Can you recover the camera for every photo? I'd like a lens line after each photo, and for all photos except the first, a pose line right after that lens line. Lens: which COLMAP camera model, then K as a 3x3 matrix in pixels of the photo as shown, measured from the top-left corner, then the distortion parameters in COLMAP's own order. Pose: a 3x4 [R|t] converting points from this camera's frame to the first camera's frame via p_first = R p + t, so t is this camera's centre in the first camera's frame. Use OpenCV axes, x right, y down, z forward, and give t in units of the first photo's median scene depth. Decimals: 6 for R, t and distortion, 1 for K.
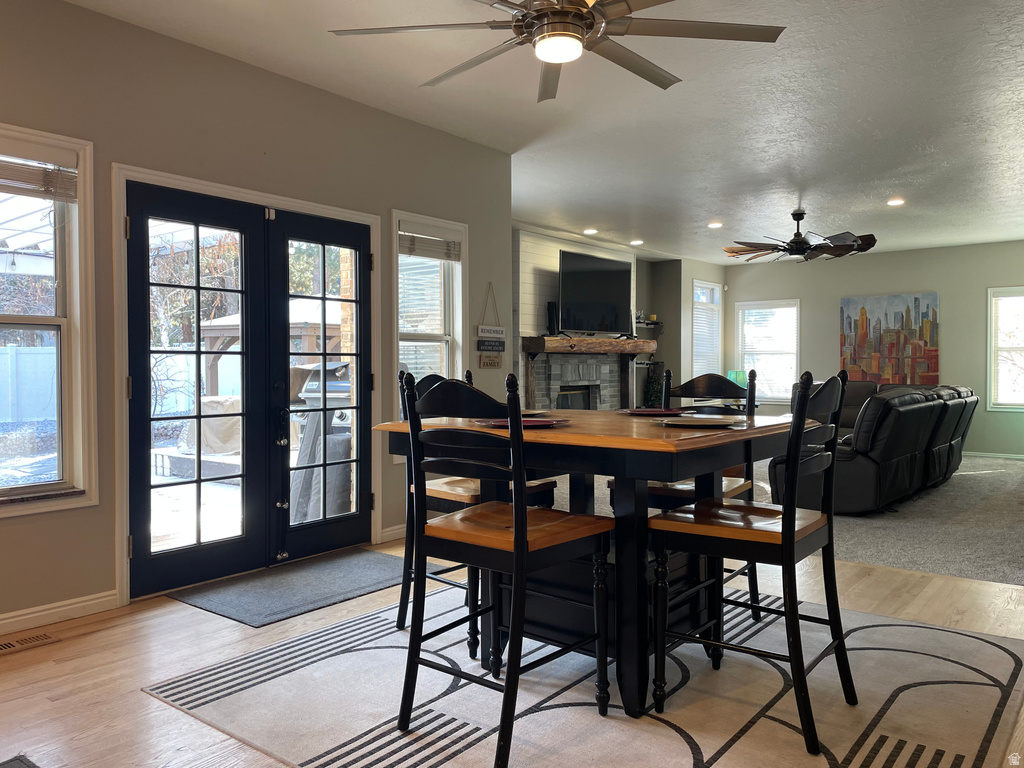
lens RADIAL K [[774.6, 0, 515.3], [0, 774.6, 381.5], [0, 0, 1]] dist [0.107039, -0.132993]
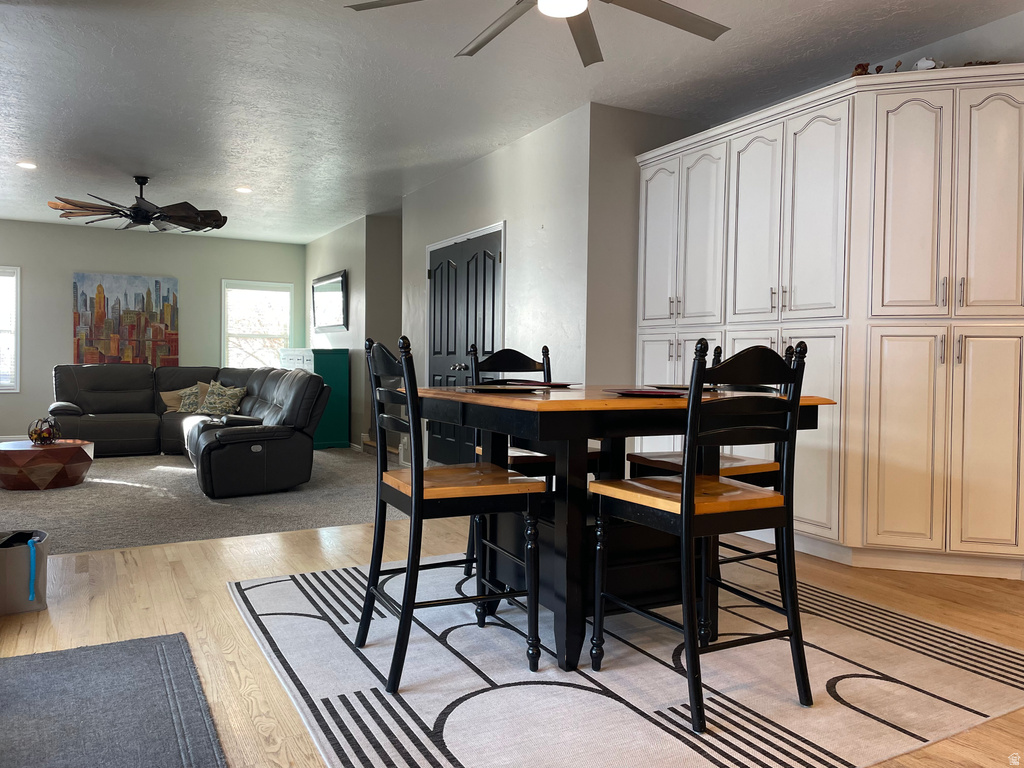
lens RADIAL K [[774.6, 0, 515.3], [0, 774.6, 381.5], [0, 0, 1]] dist [0.107039, -0.132993]
pose [[0.388387, -0.020312, 0.921272, -0.240372], [0.004792, 0.999788, 0.020023, 0.003867], [-0.921484, -0.003362, 0.388402, 0.191140]]
